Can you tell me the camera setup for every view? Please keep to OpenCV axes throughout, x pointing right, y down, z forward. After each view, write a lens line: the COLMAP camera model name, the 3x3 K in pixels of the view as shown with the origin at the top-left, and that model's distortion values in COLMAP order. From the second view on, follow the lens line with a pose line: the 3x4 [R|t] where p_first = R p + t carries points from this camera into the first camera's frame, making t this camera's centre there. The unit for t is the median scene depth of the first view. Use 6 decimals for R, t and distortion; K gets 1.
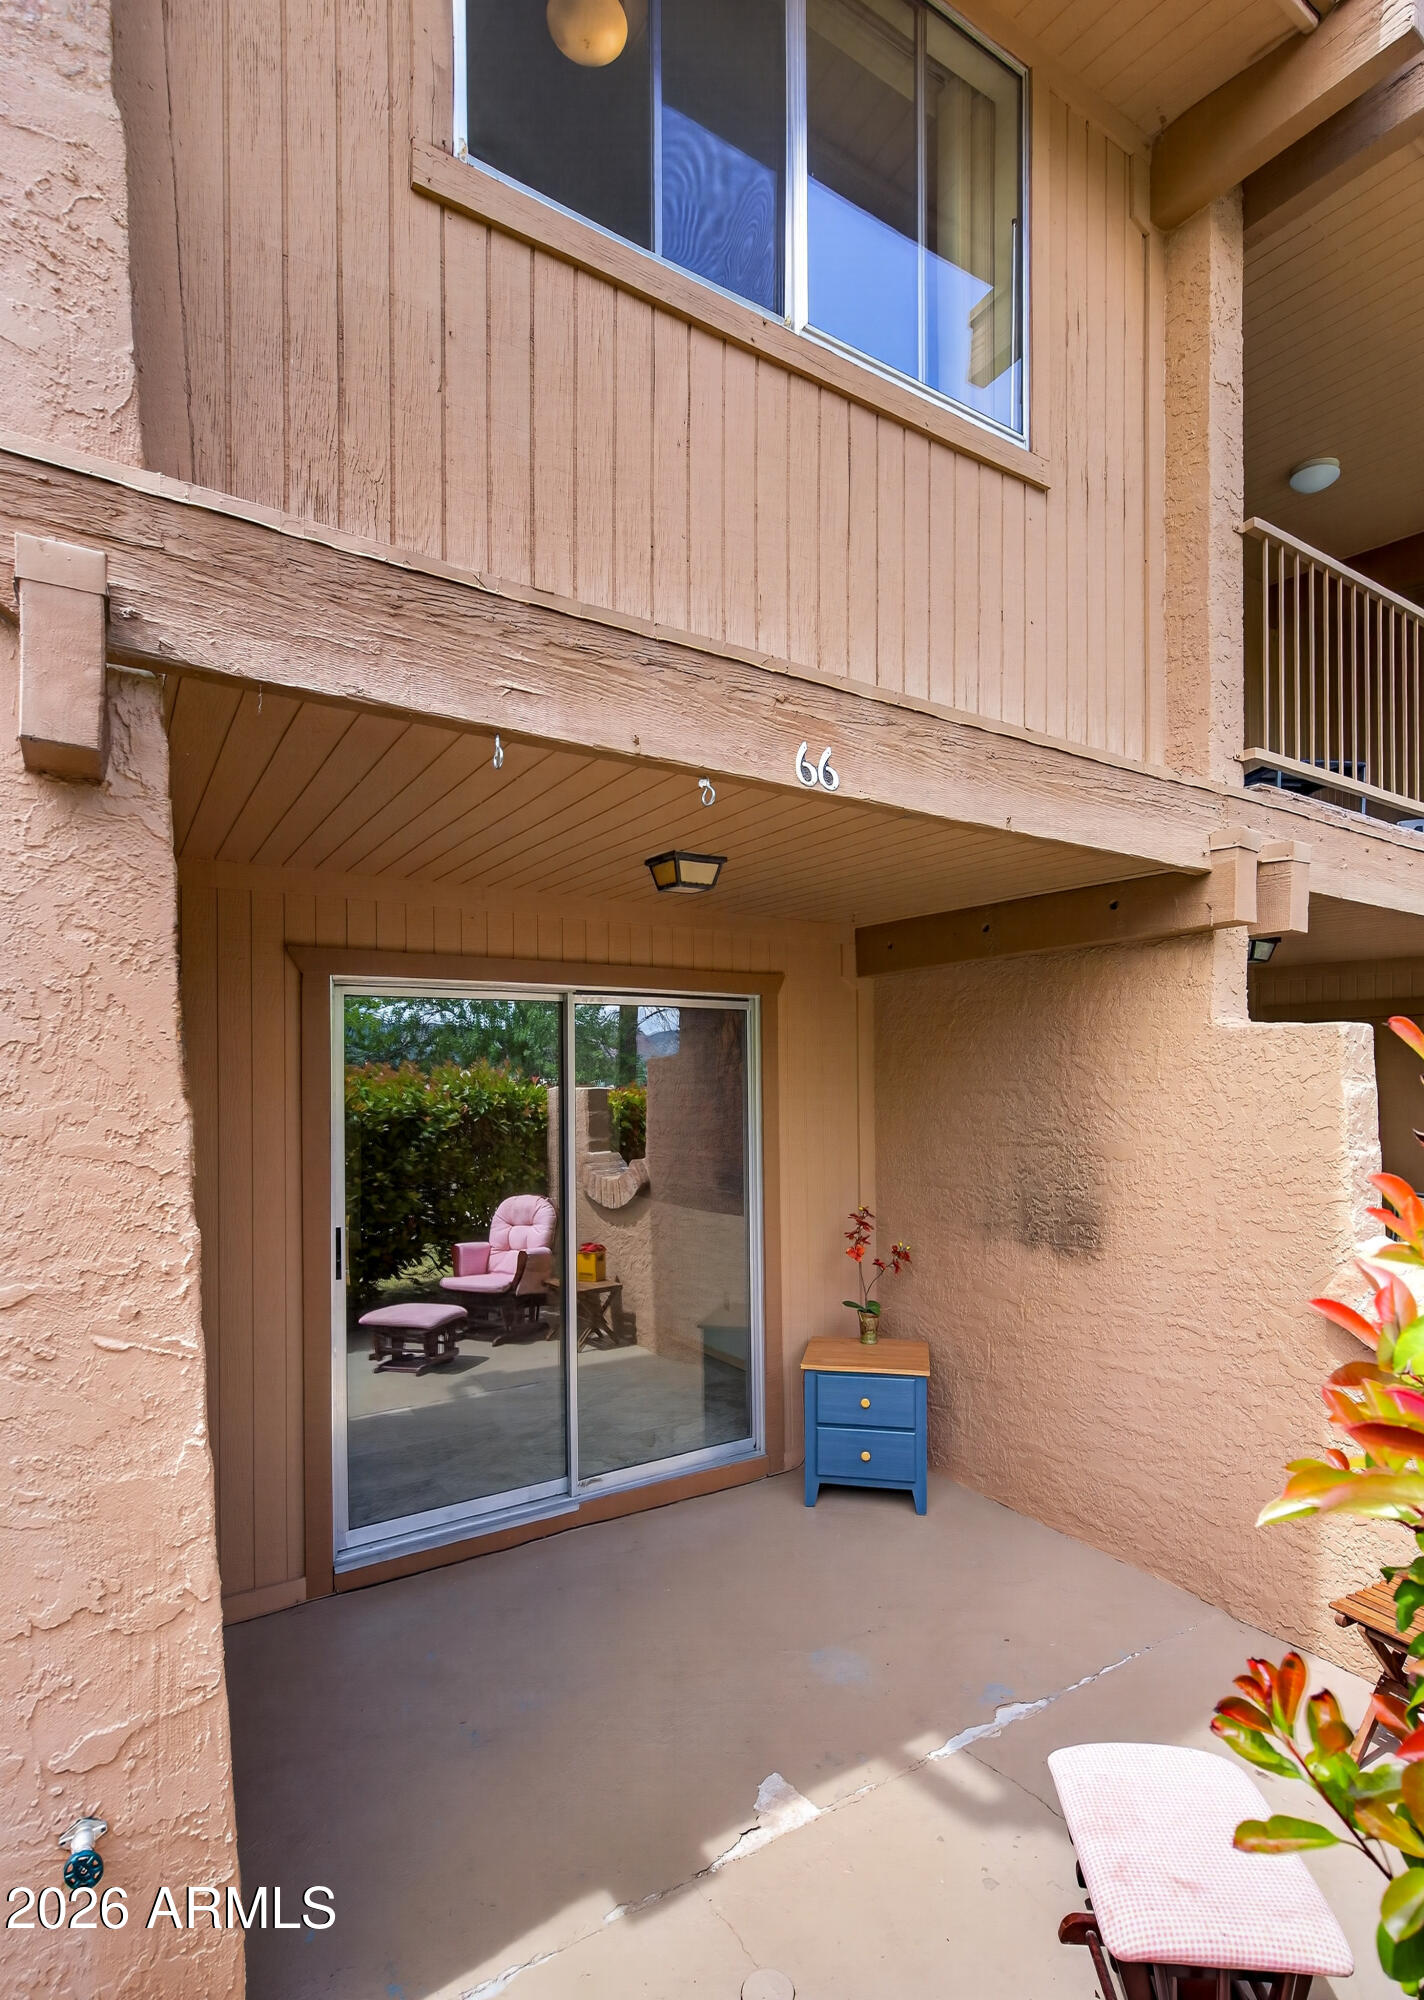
lens RADIAL K [[987.1, 0, 731.2], [0, 987.1, 1071.3], [0, 0, 1]] dist [0.014074, -0.002802]
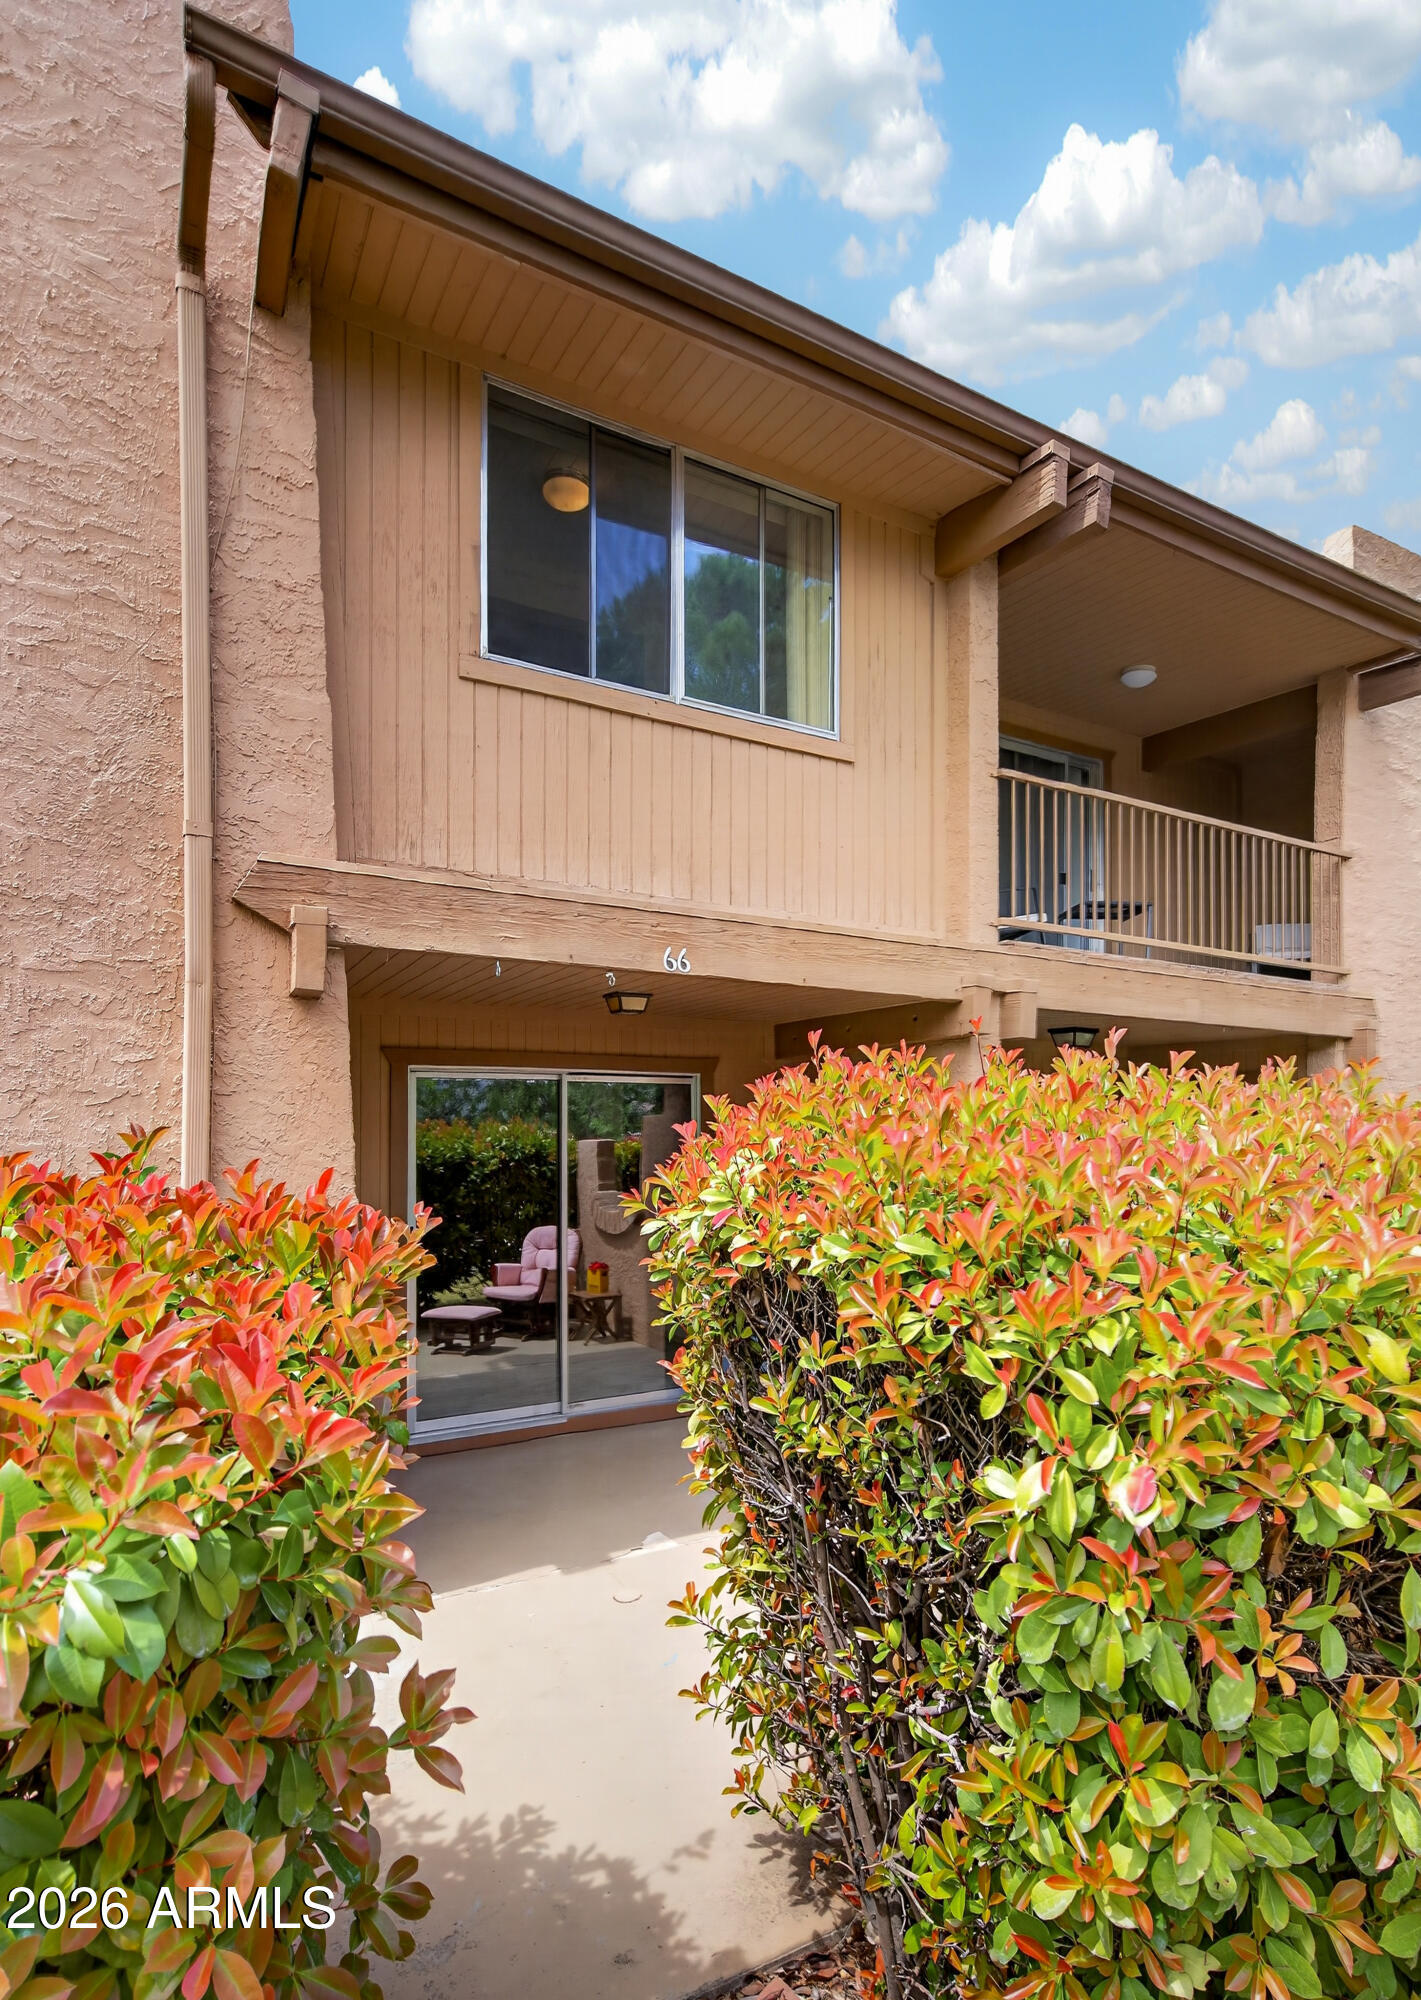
lens RADIAL K [[987.1, 0, 711.8], [0, 987.1, 1116.4], [0, 0, 1]] dist [0.014074, -0.002802]
pose [[0.997607, 0.004045, -0.069016, 0.186567], [-0.004742, 0.999939, -0.009950, -0.003232], [0.068971, 0.010253, 0.997566, -0.536093]]
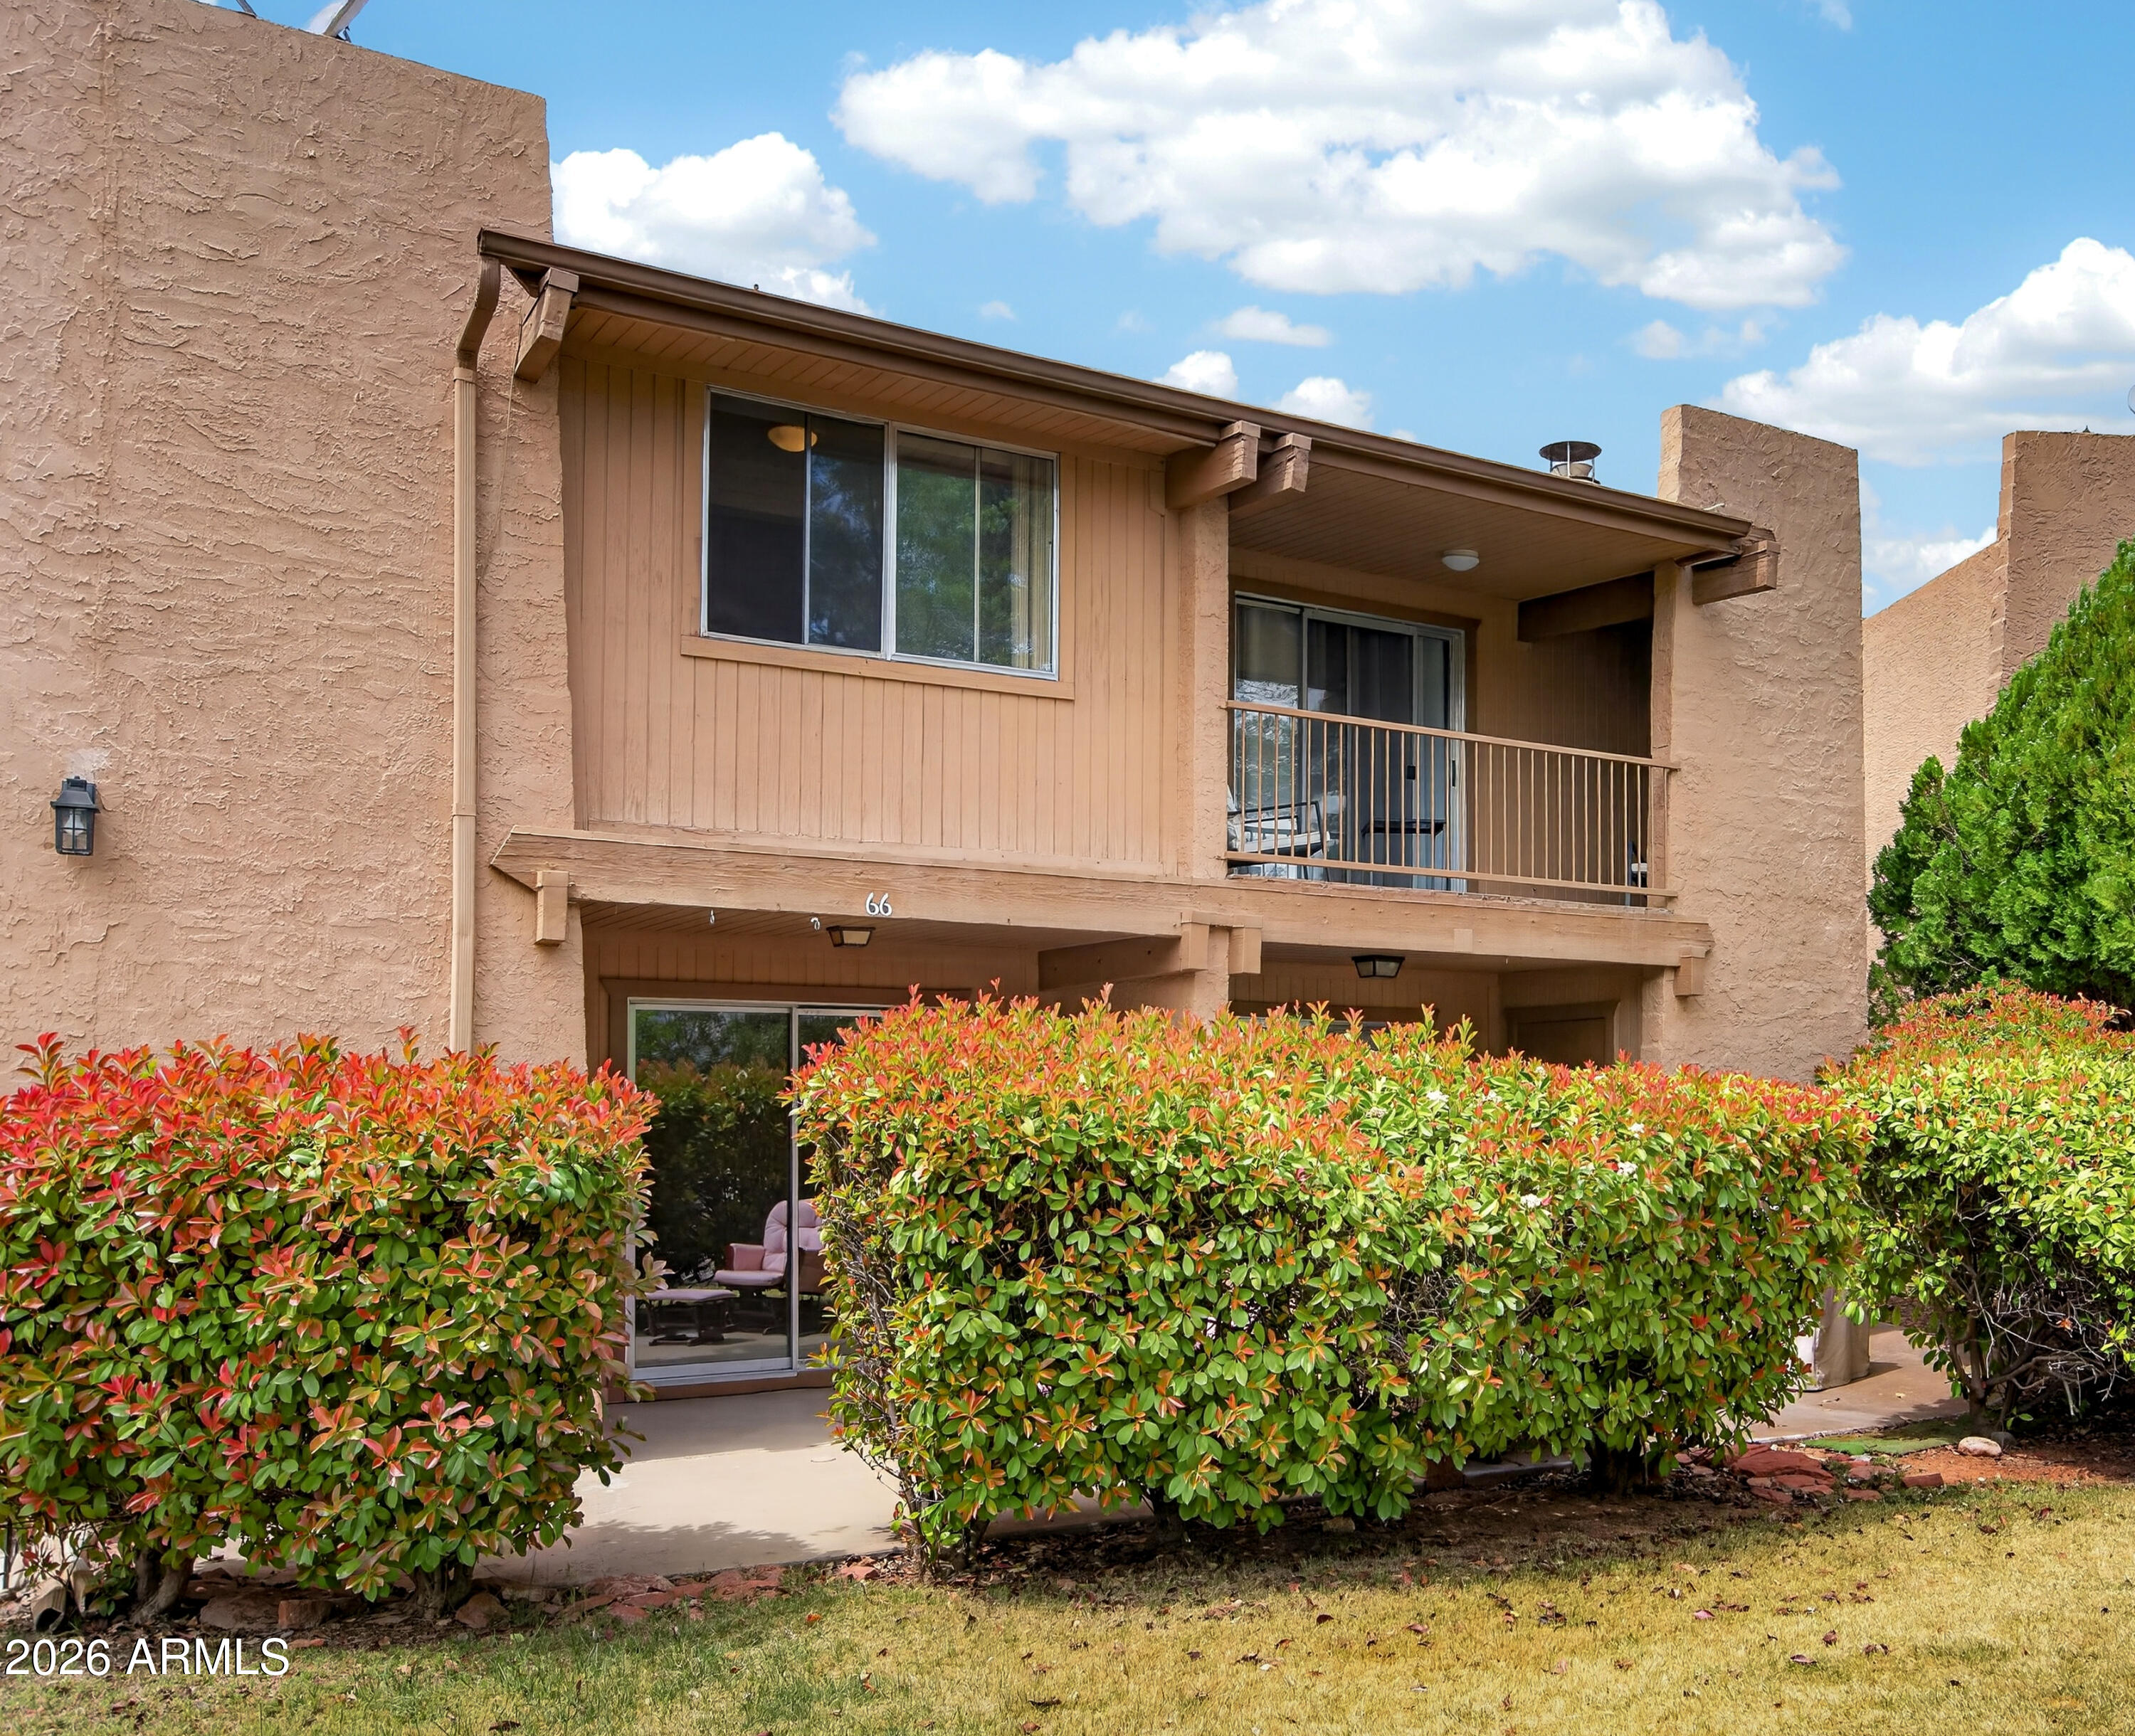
lens RADIAL K [[1748.0, 0, 1186.4], [0, 1748.0, 1041.7], [0, 0, 1]] dist [-0.028753, 0.043102]
pose [[0.998911, 0.004932, -0.046388, 0.580832], [-0.006248, 0.999581, -0.028269, 0.040442], [0.046230, 0.028529, 0.998523, -1.645885]]
